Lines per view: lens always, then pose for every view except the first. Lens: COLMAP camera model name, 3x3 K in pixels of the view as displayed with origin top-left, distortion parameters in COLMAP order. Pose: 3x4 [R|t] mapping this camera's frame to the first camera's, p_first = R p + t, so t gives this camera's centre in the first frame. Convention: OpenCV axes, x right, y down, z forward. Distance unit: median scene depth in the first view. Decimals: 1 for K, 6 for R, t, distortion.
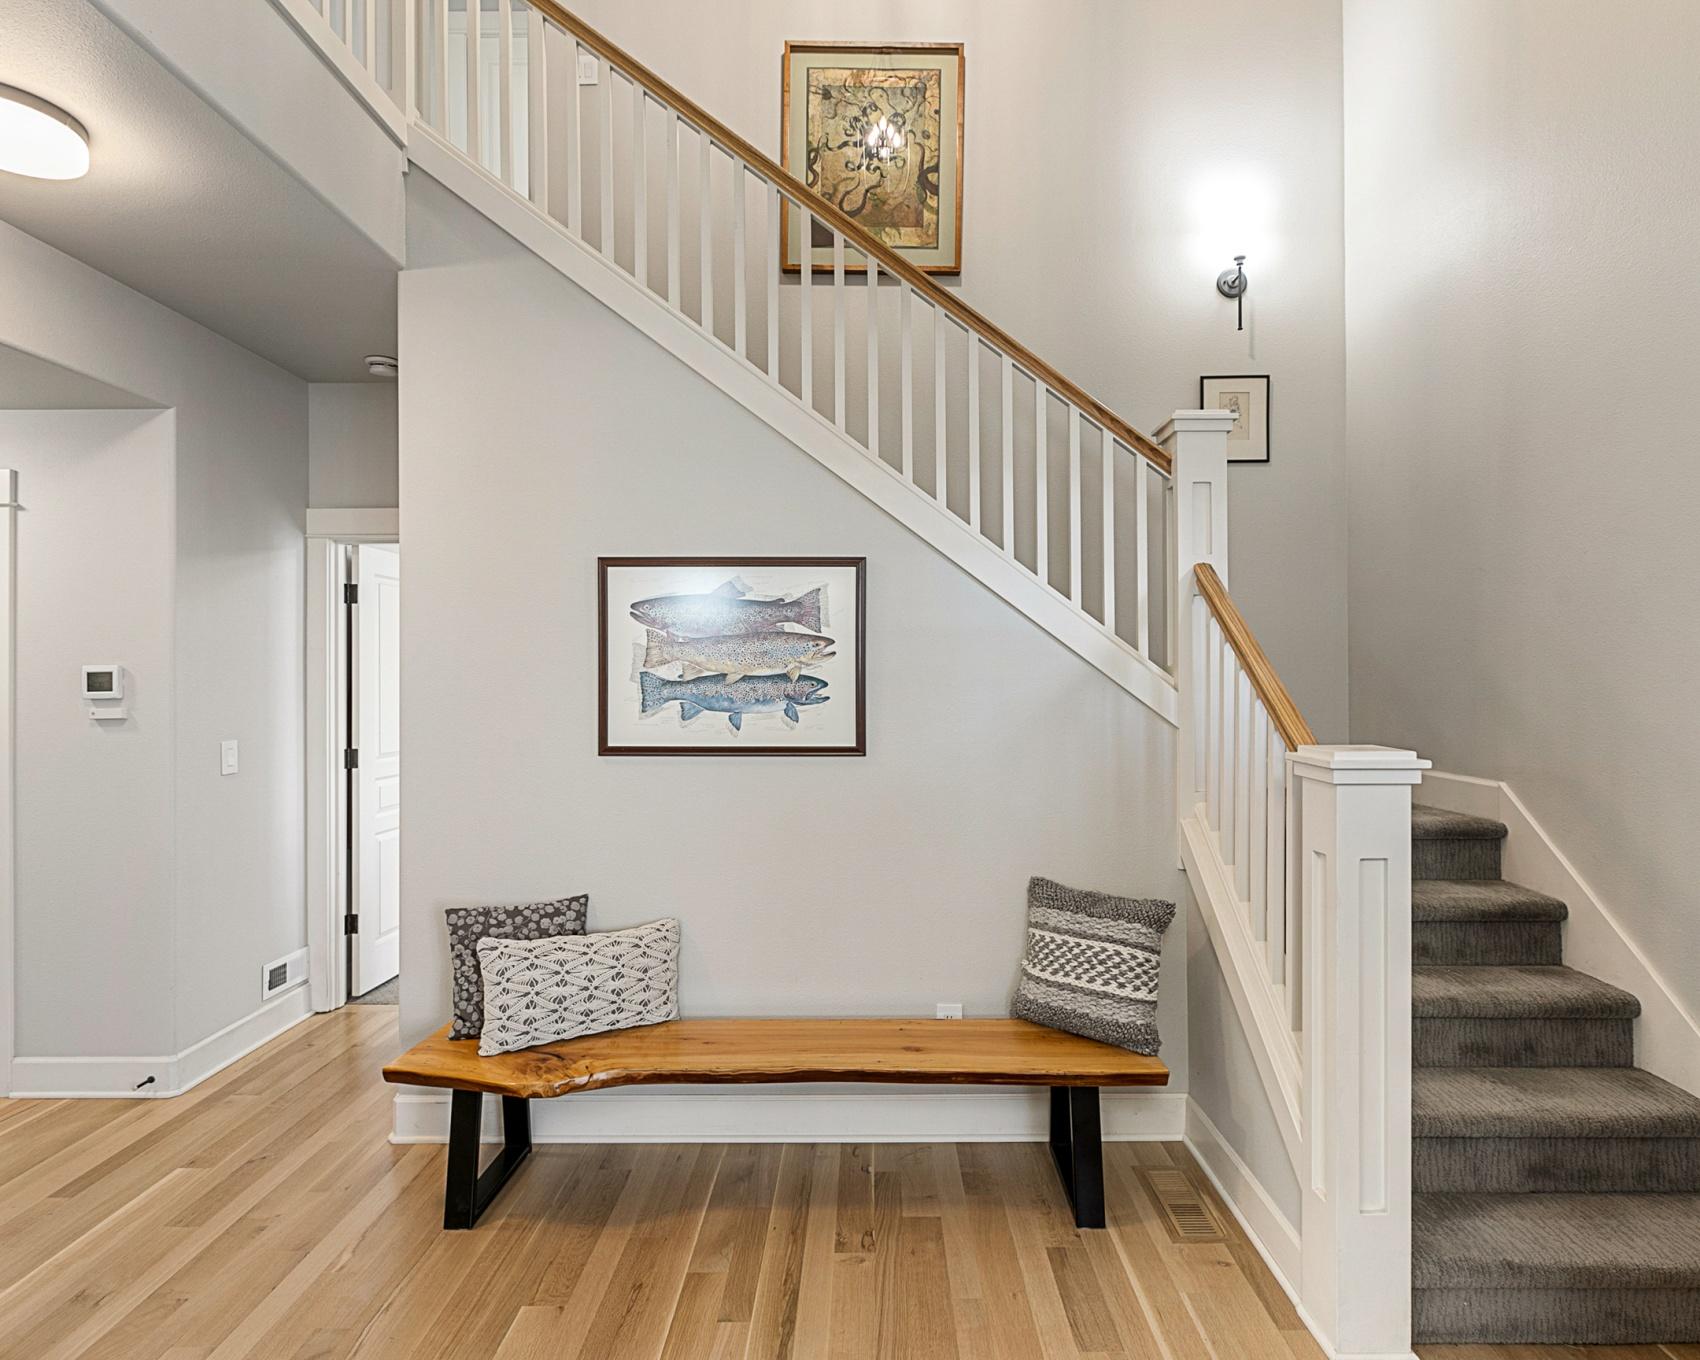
lens RADIAL K [[892.2, 0, 853.8], [0, 892.2, 681.2], [0, 0, 1]] dist [-0.002374, -0.000101]
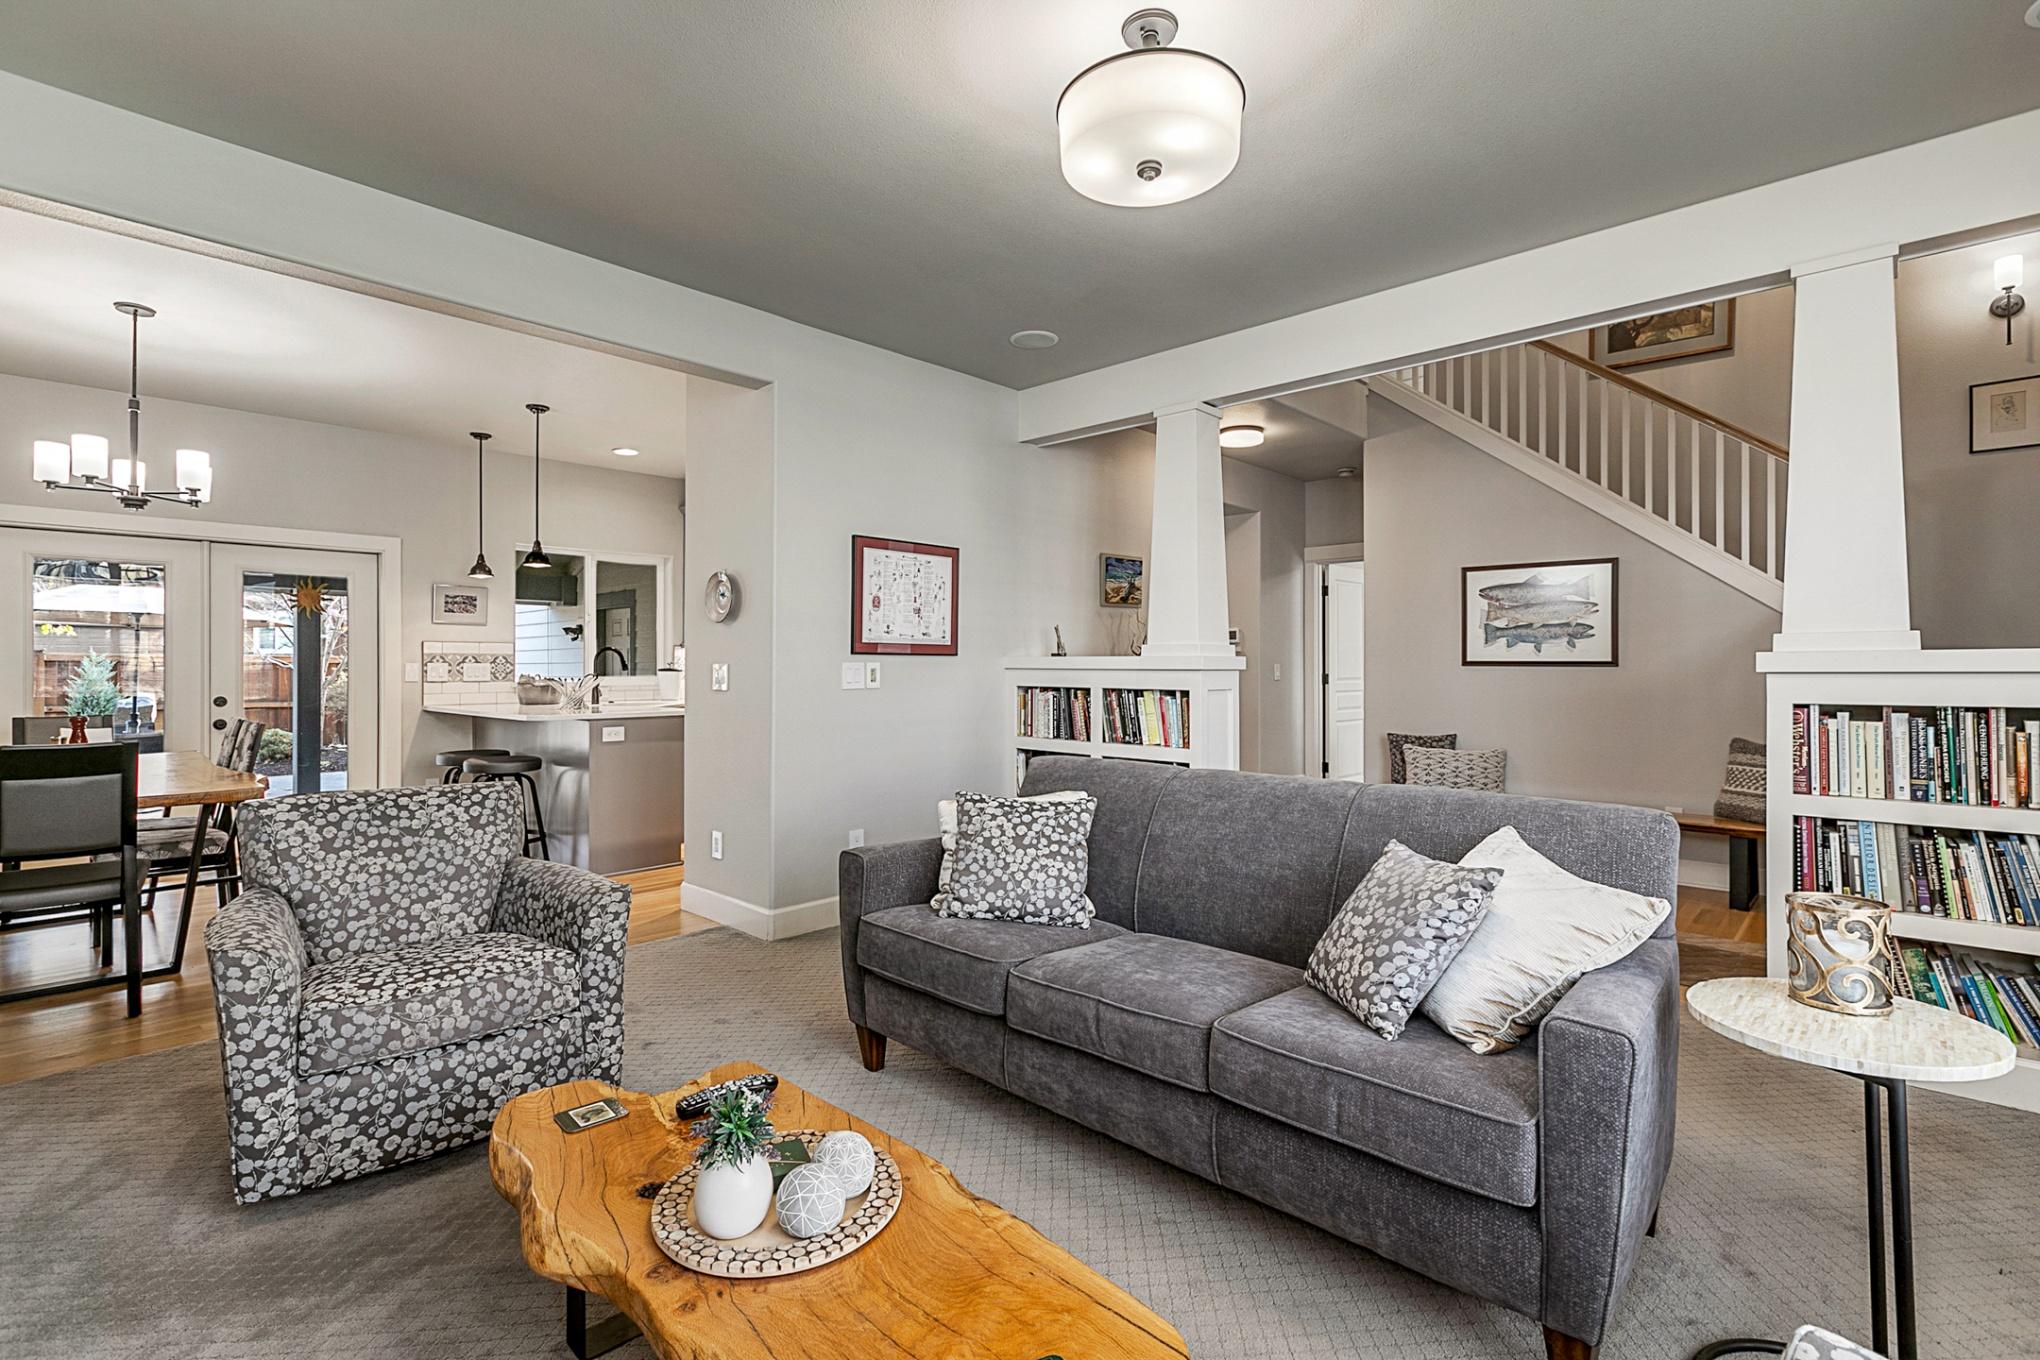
lens RADIAL K [[932.0, 0, 1010.7], [0, 932.0, 655.1], [0, 0, 1]] dist [0.004098, -0.001164]
pose [[0.730987, -0.004570, -0.682376, 0.405727], [-0.006647, 0.999882, -0.013817, 0.095110], [0.682359, 0.014635, 0.730871, -1.232703]]
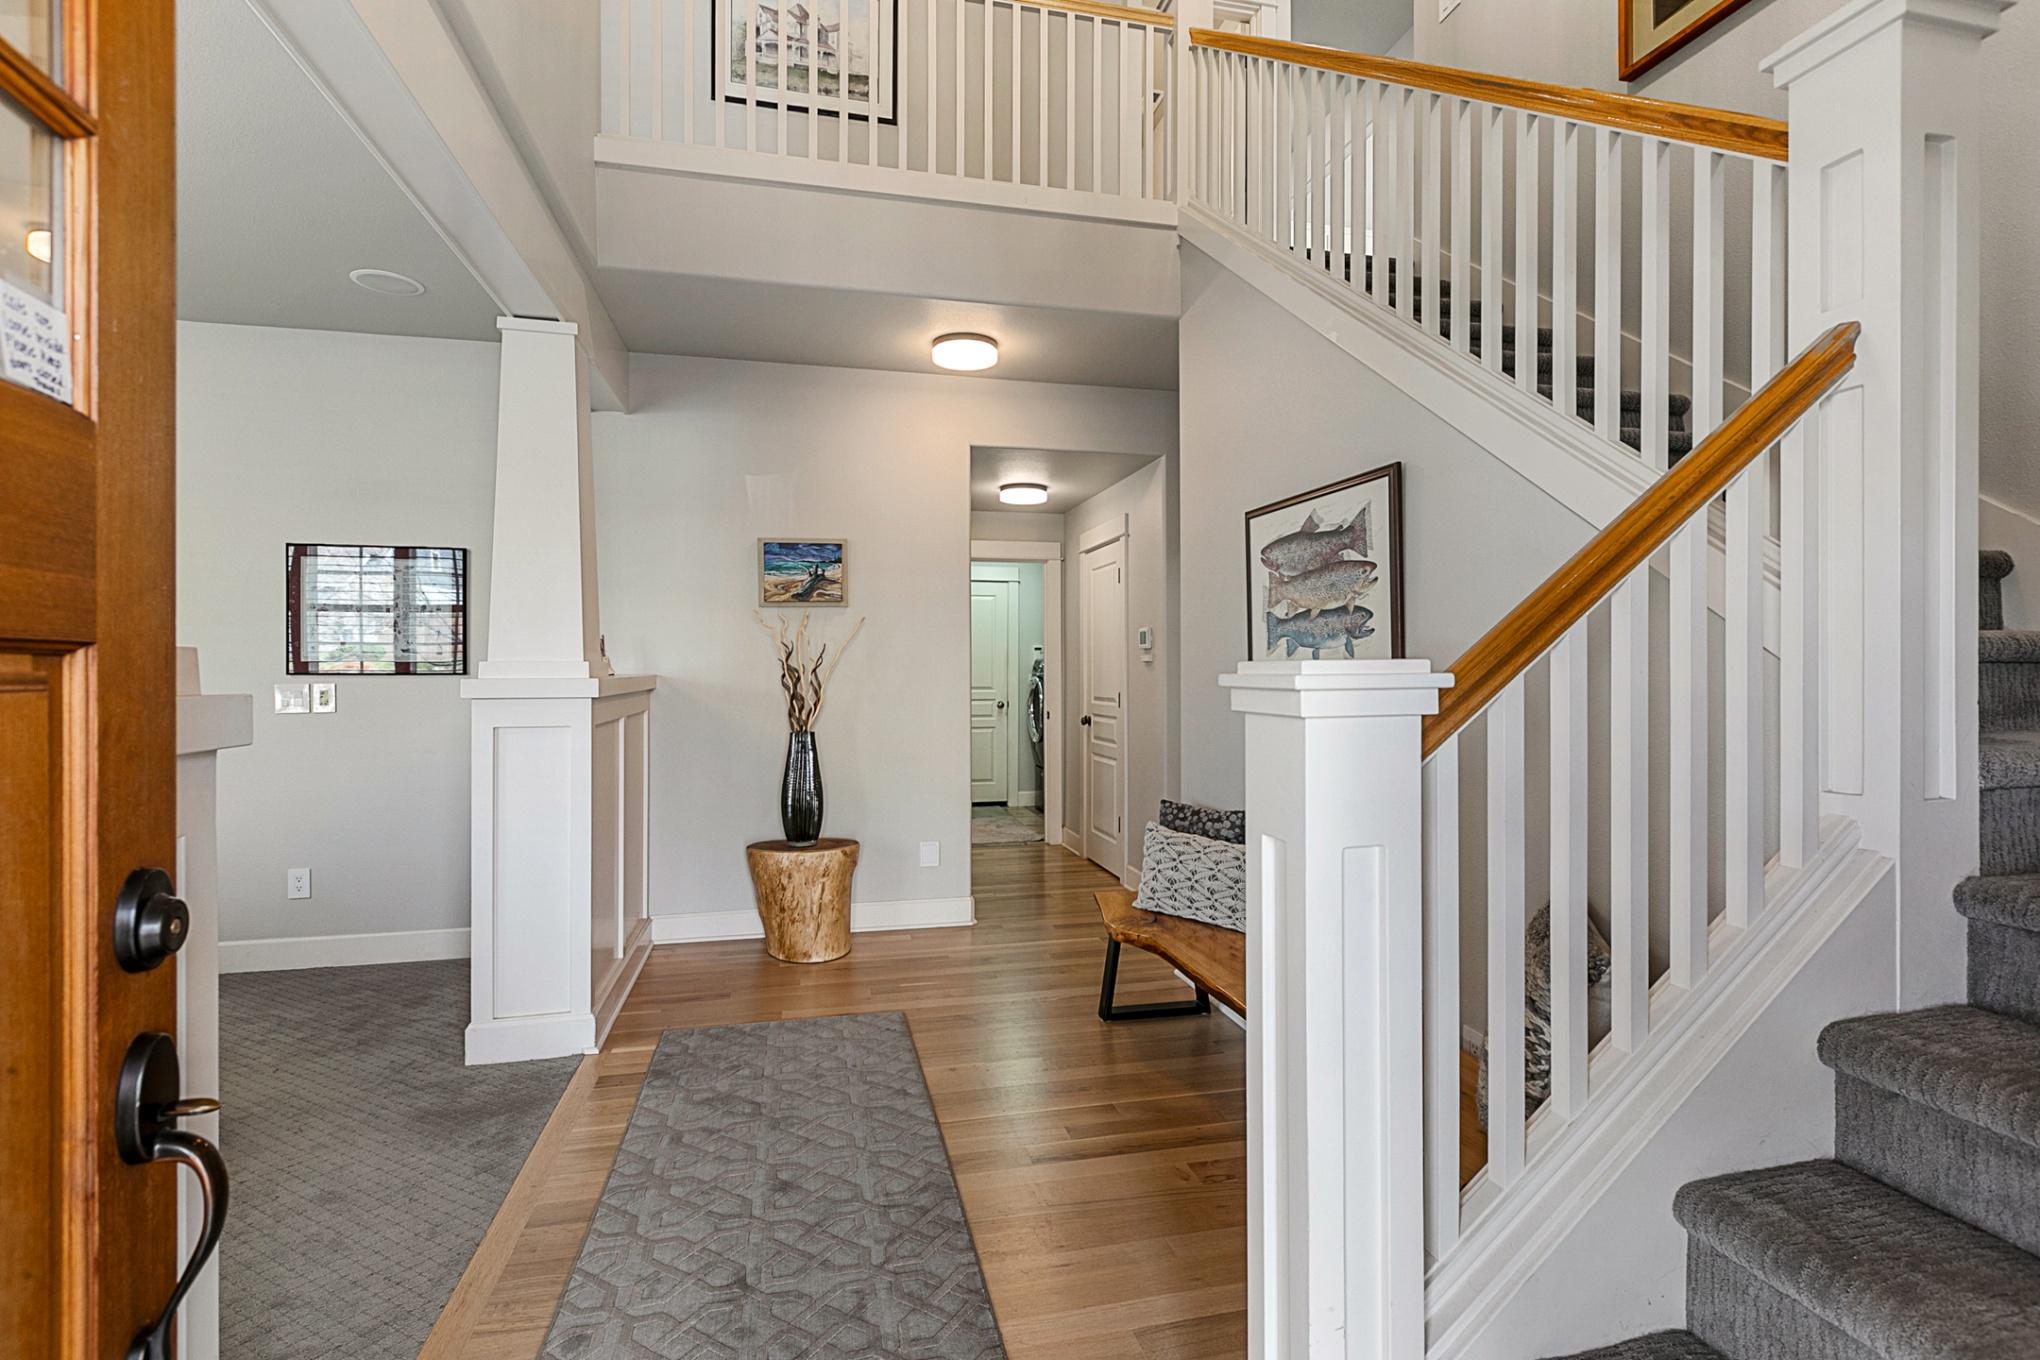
lens RADIAL K [[932.0, 0, 1022.9], [0, 932.0, 663.8], [0, 0, 1]] dist [0.004098, -0.001164]
pose [[0.245106, -0.003672, -0.969489, 0.784354], [-0.004398, 0.999978, -0.004899, 0.058747], [0.969486, 0.005464, 0.245085, 0.436189]]
